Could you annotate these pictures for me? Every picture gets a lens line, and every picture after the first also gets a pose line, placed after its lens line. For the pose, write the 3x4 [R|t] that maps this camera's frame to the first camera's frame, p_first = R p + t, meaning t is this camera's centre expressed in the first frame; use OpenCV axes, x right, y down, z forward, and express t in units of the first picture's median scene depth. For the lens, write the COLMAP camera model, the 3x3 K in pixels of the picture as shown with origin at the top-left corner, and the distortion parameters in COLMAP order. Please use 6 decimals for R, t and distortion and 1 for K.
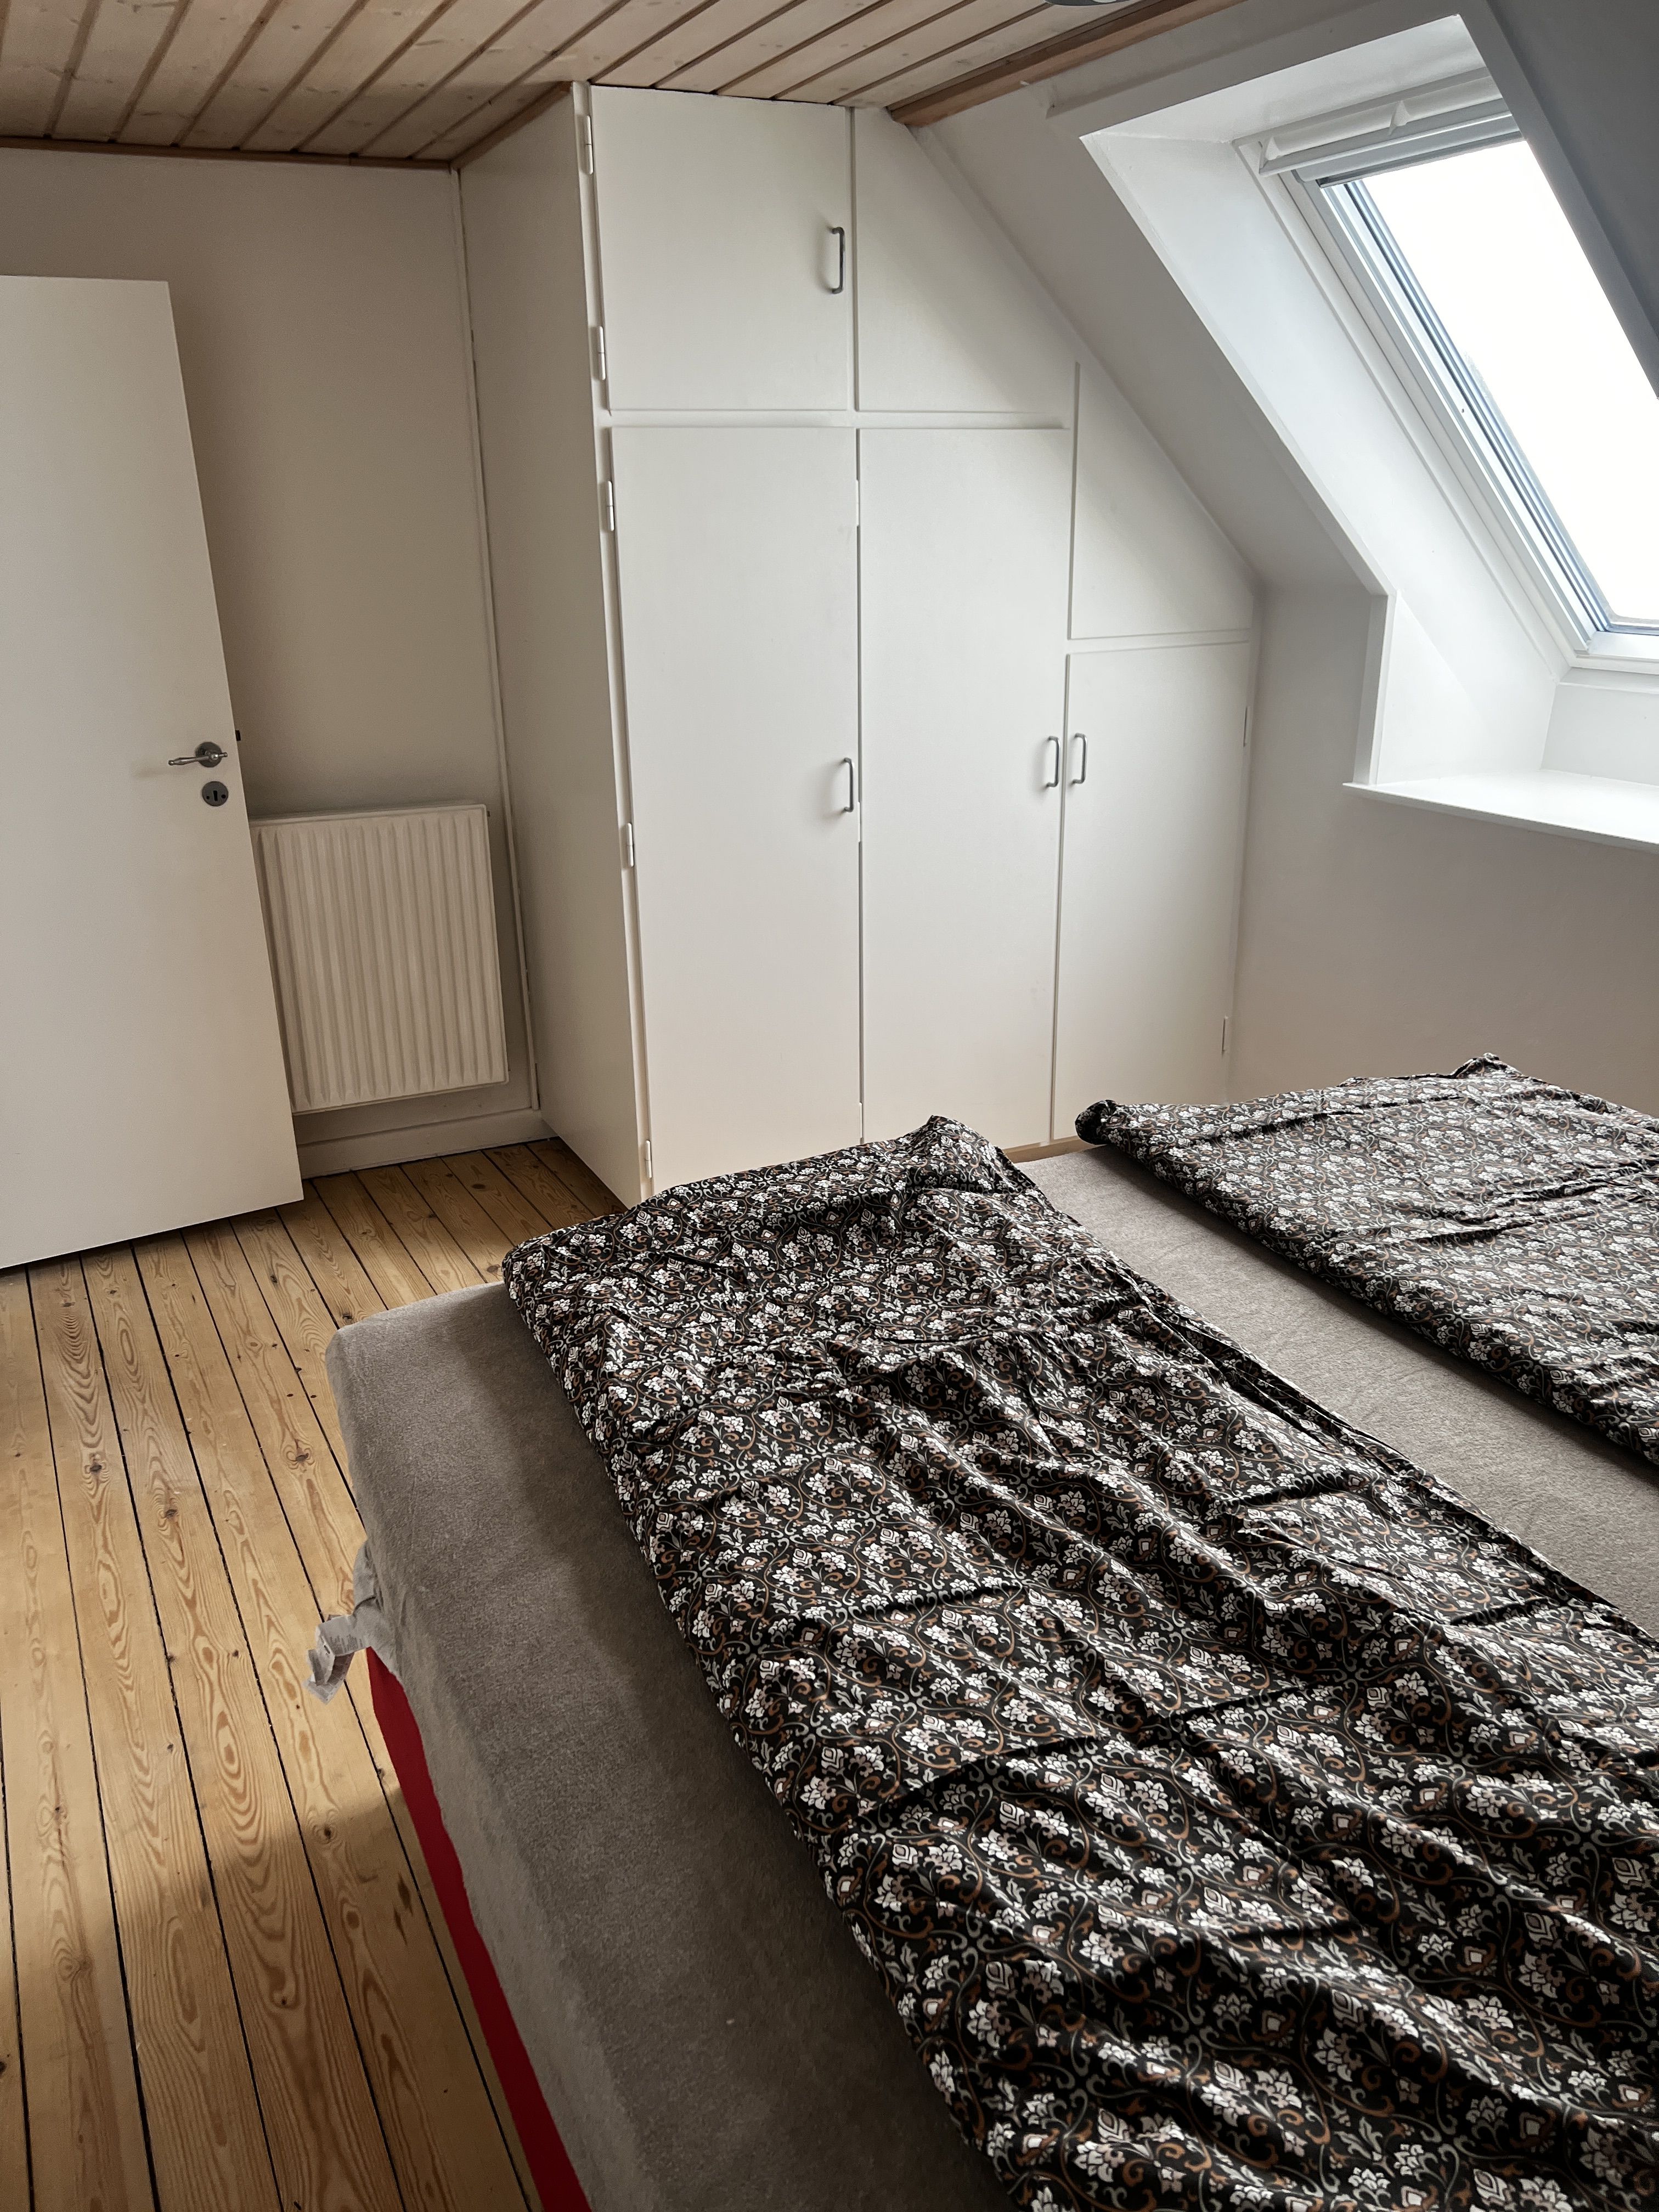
lens RADIAL K [[1672.1, 0, 826.6], [0, 1672.1, 1106.5], [0, 0, 1]] dist [0.068376, -0.062408]
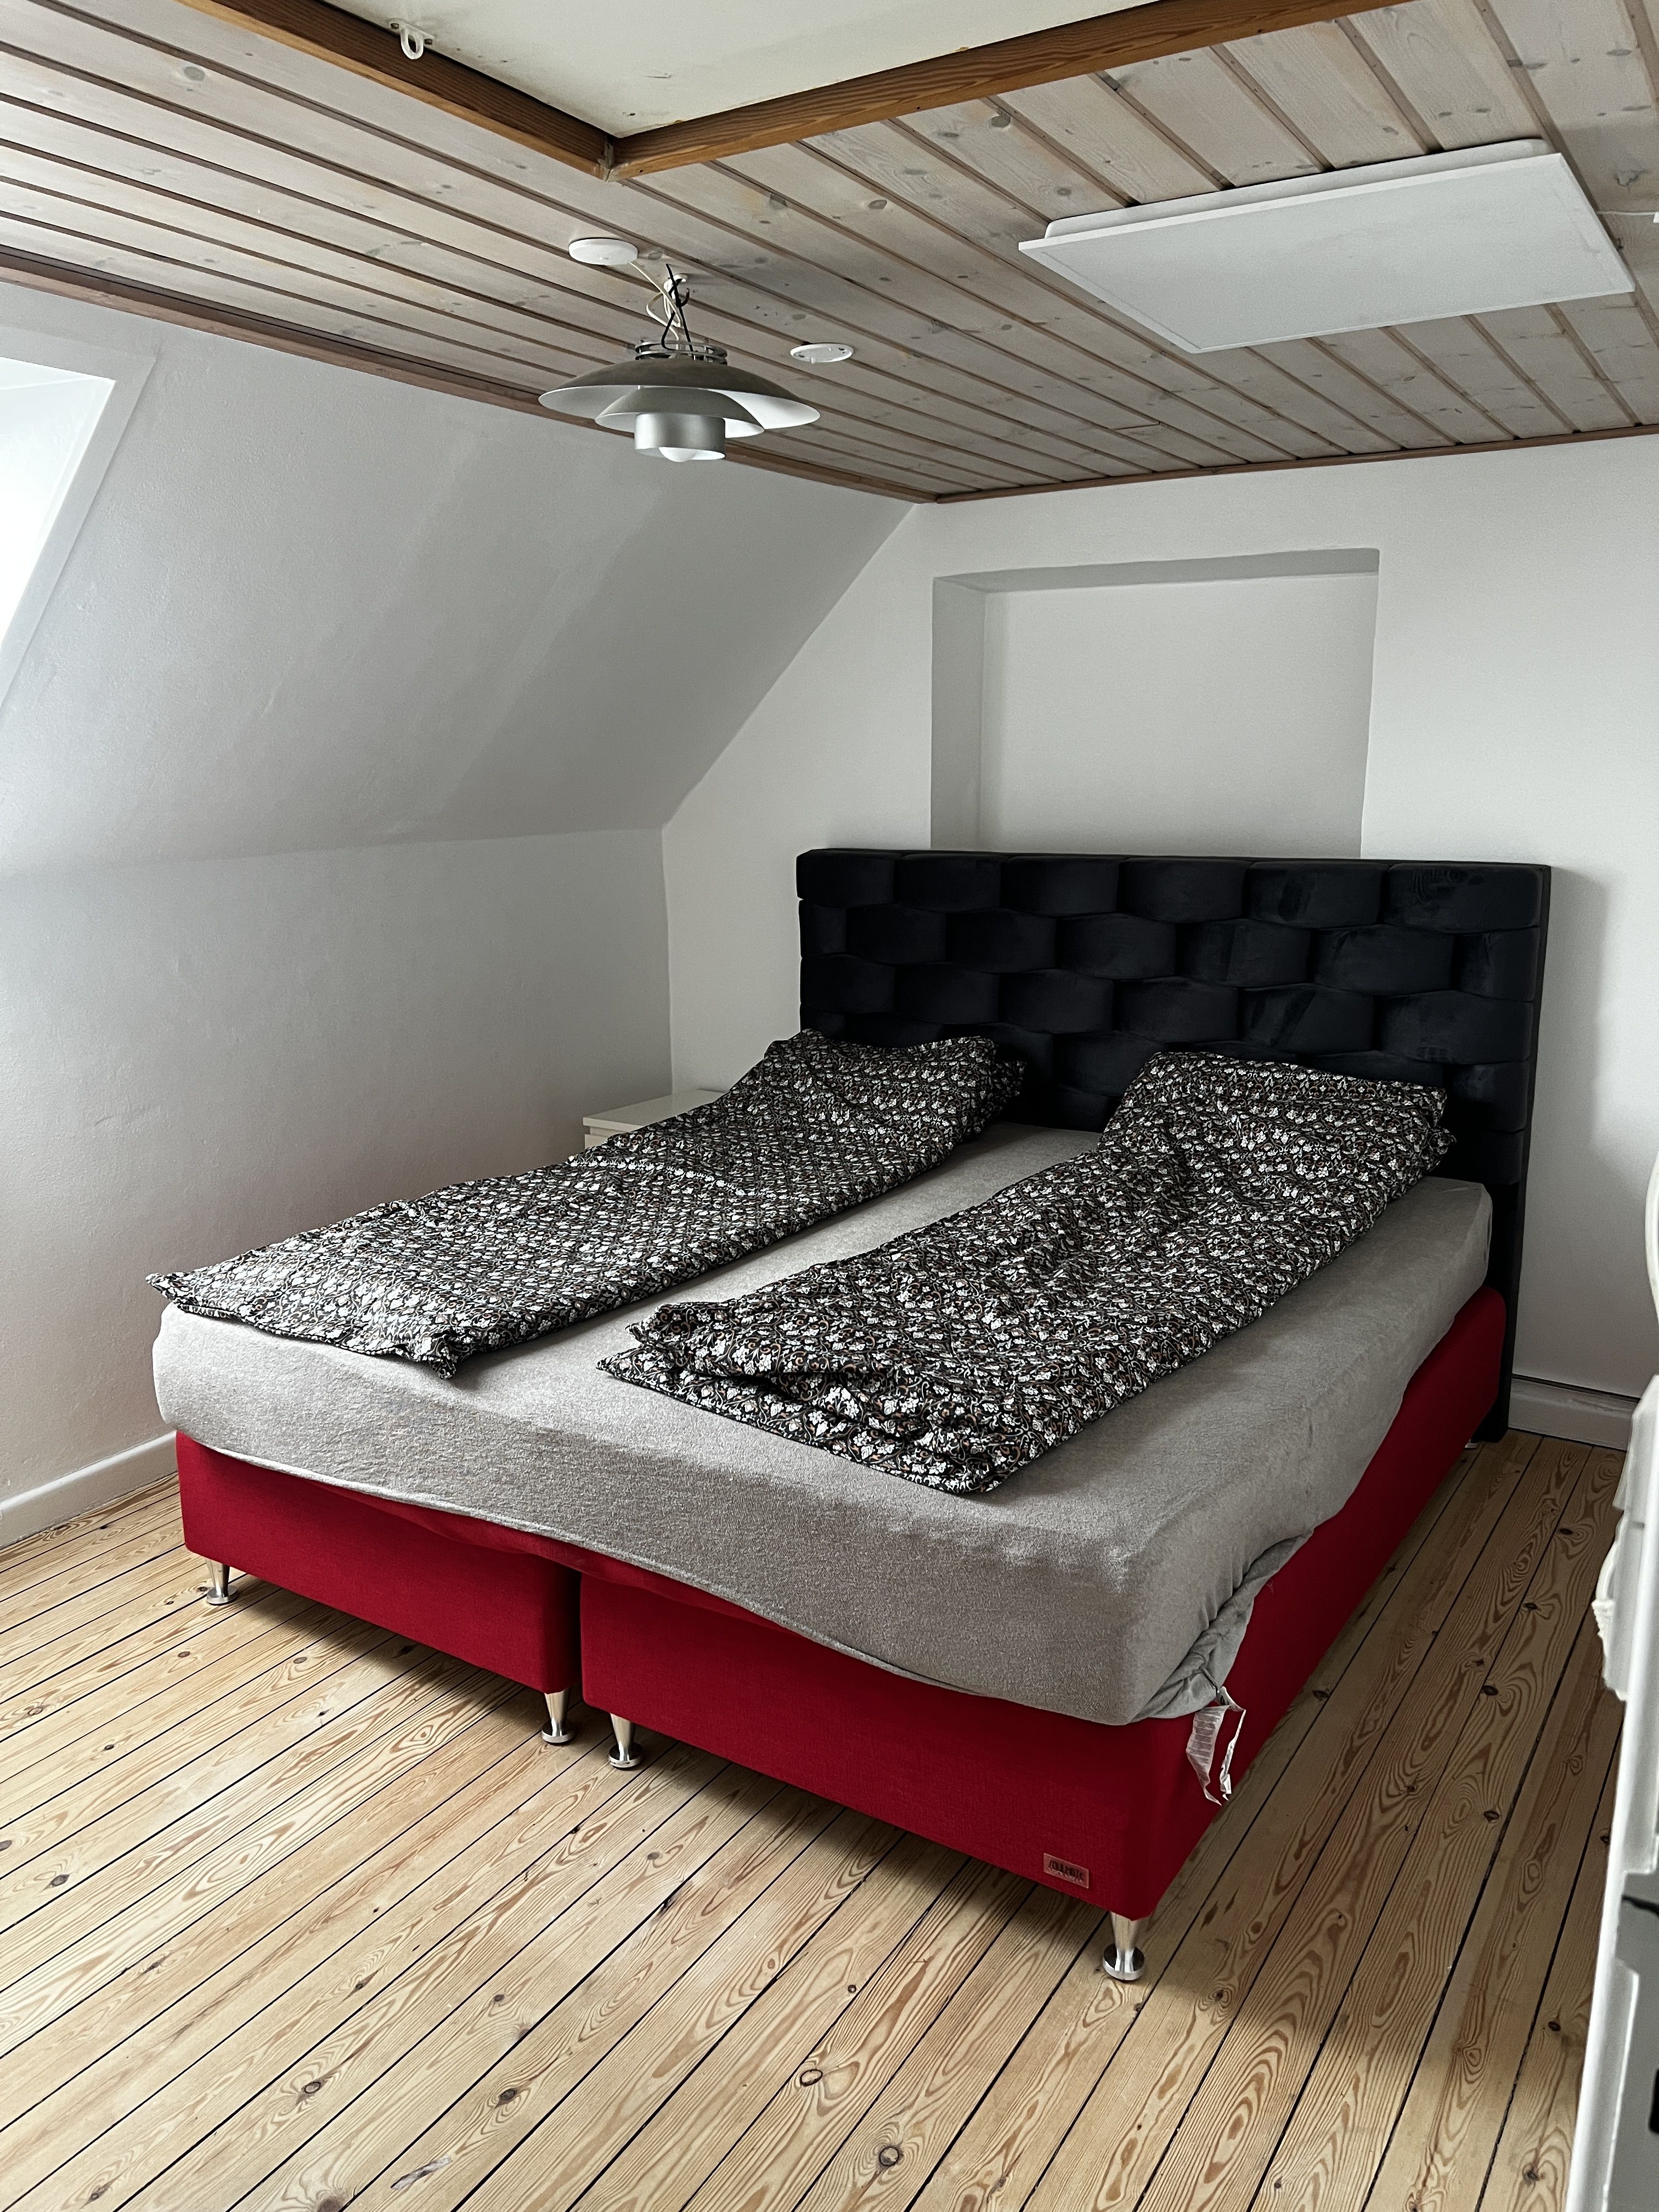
lens RADIAL K [[1672.1, 0, 826.5], [0, 1672.1, 1105.6], [0, 0, 1]] dist [0.068376, -0.062408]
pose [[-0.520189, -0.163608, 0.838234, -0.979516], [0.296721, 0.885719, 0.357014, -0.518708], [-0.800850, 0.434436, -0.412195, 1.418128]]
